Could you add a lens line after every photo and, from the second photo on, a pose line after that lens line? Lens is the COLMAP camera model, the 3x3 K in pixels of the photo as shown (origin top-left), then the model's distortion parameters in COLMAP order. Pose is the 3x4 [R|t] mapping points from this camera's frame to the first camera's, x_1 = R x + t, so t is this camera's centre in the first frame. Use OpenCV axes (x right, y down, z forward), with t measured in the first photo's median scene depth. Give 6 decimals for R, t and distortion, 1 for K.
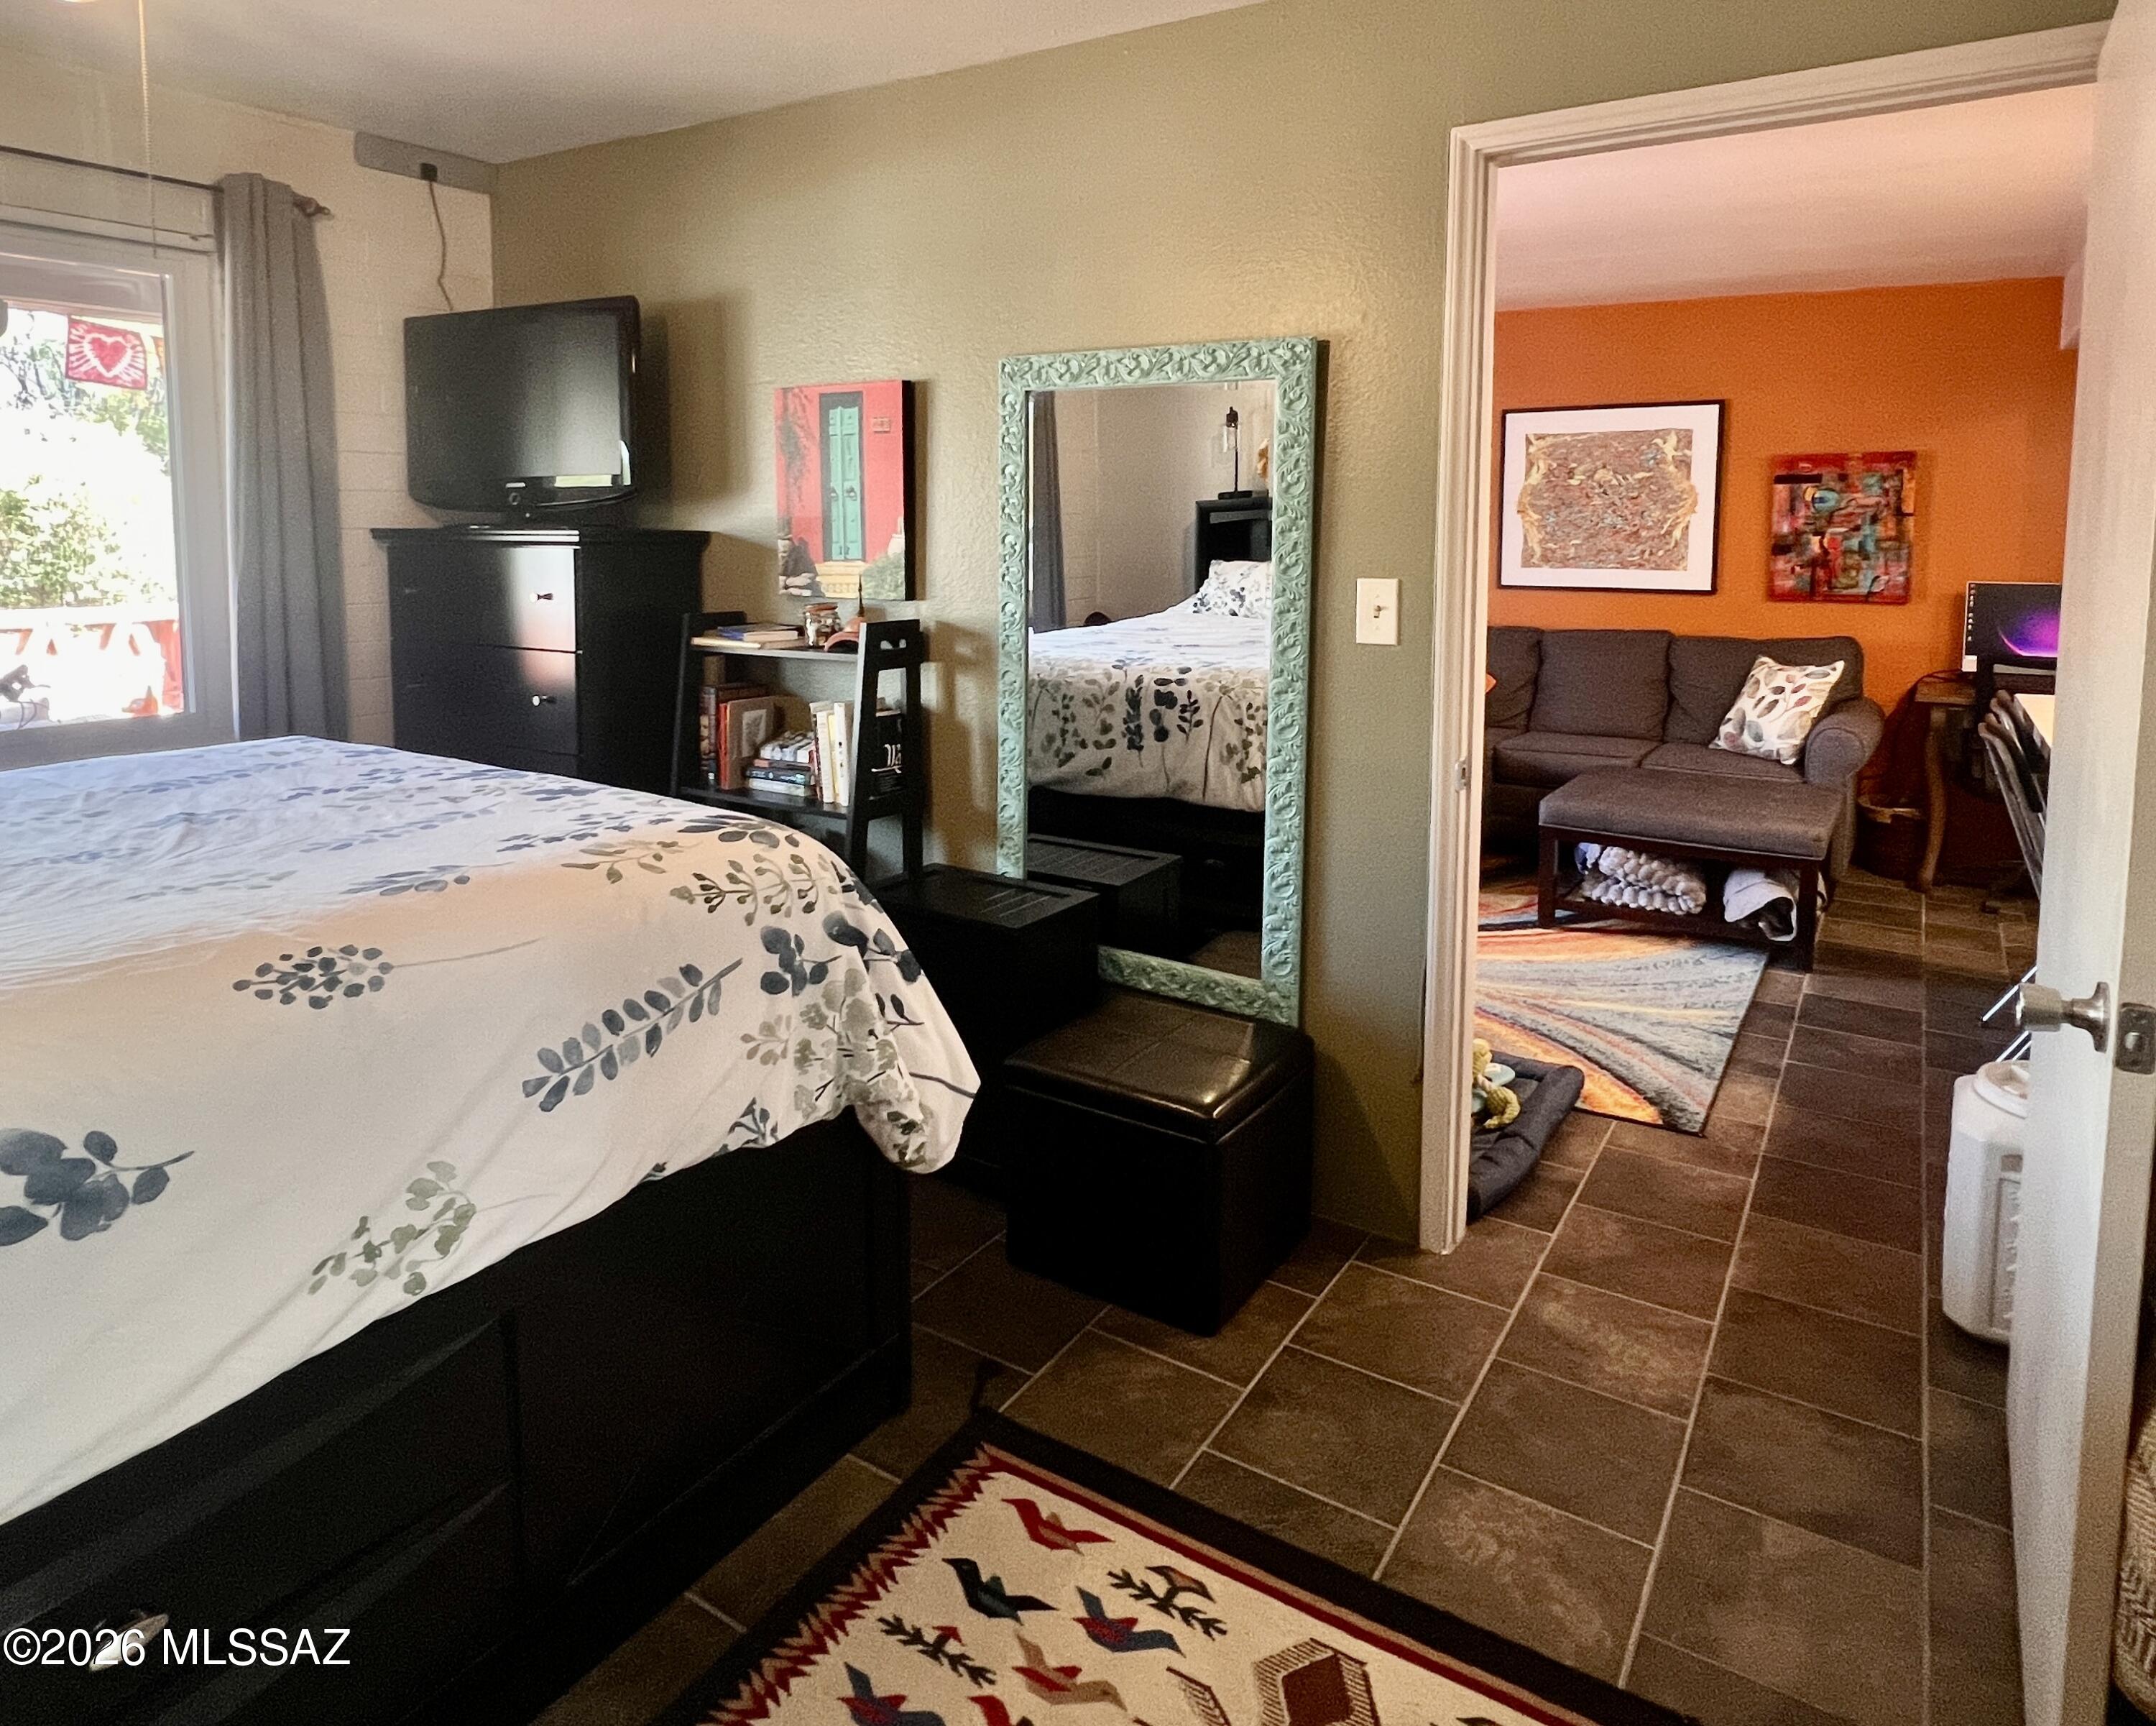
lens RADIAL K [[1294.0, 0, 1086.9], [0, 1294.0, 633.4], [0, 0, 1]] dist [0.001097, 0.000709]
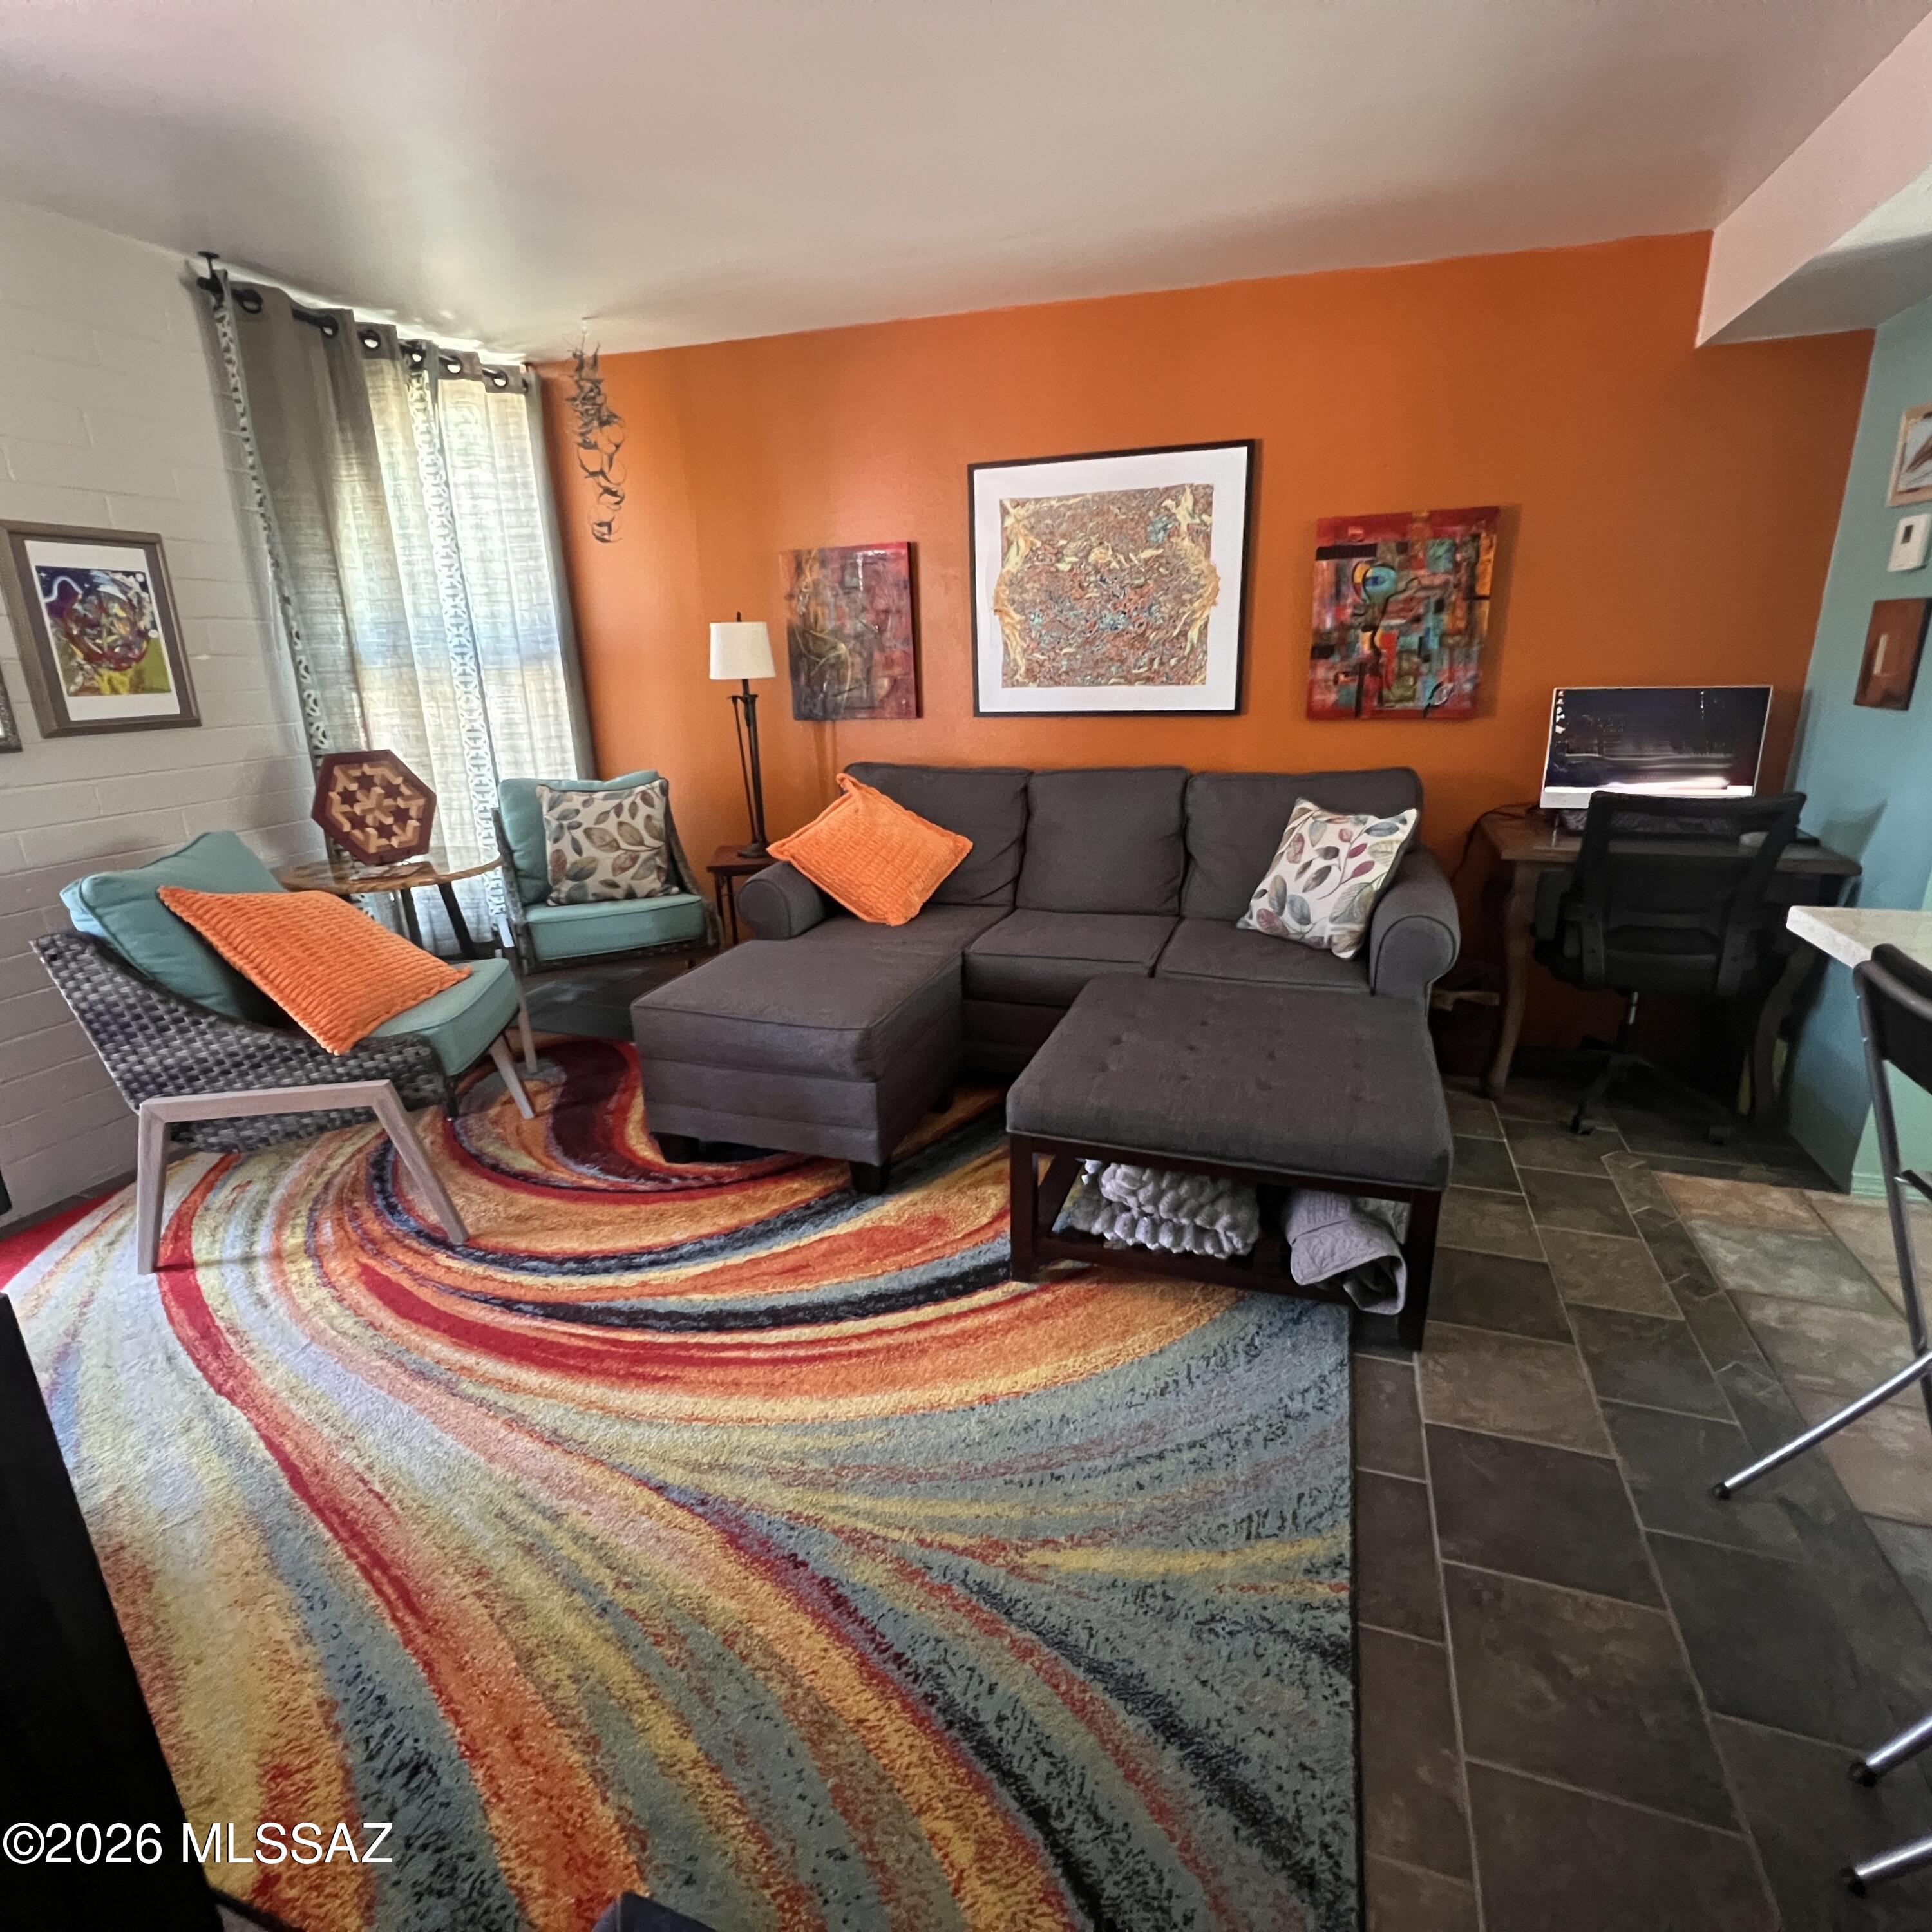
lens RADIAL K [[1044.5, 0, 959.0], [0, 1044.5, 959.2], [0, 0, 1]] dist [0.006011, 0.000187]
pose [[0.970680, -0.096447, 0.220177, 0.183779], [0.049133, 0.976244, 0.211029, -0.029647], [-0.235299, -0.194024, 0.952360, 0.445877]]
